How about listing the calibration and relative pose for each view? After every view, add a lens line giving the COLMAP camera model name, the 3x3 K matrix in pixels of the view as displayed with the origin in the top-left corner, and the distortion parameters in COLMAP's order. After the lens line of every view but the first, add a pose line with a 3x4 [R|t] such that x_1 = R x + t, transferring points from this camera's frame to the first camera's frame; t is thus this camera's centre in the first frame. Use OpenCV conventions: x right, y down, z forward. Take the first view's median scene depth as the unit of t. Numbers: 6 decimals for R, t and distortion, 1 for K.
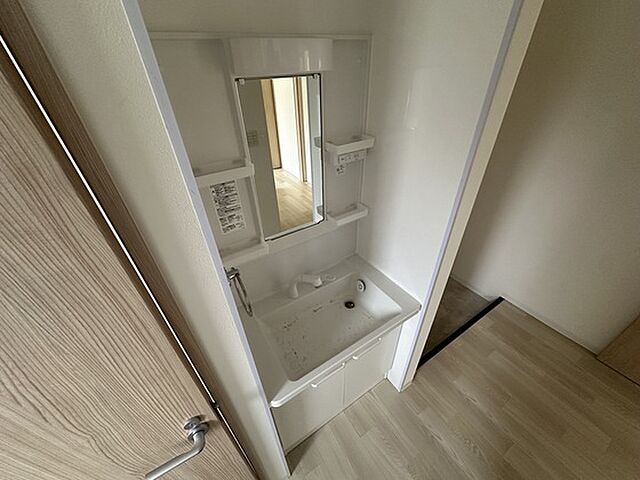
lens RADIAL K [[253.8, 0, 319.0], [0, 253.8, 238.8], [0, 0, 1]] dist [-0.002300, -0.000385]
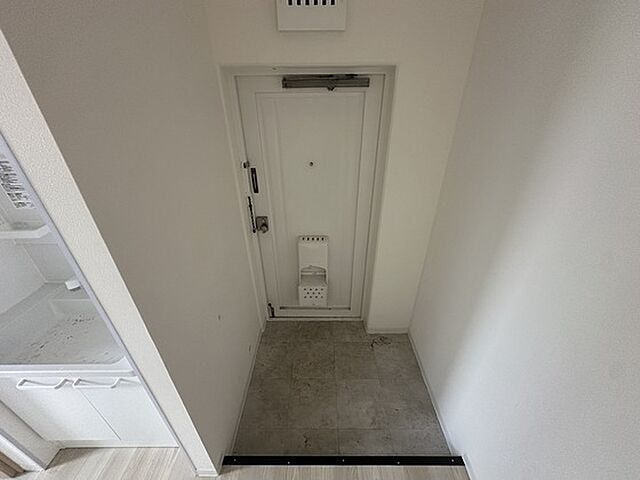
lens RADIAL K [[253.8, 0, 319.0], [0, 253.8, 238.8], [0, 0, 1]] dist [-0.002300, -0.000385]
pose [[0.842845, 0.285627, -0.456103, 1.027879], [-0.319657, 0.947530, 0.002672, -0.257200], [0.432934, 0.143545, 0.889923, 0.497932]]
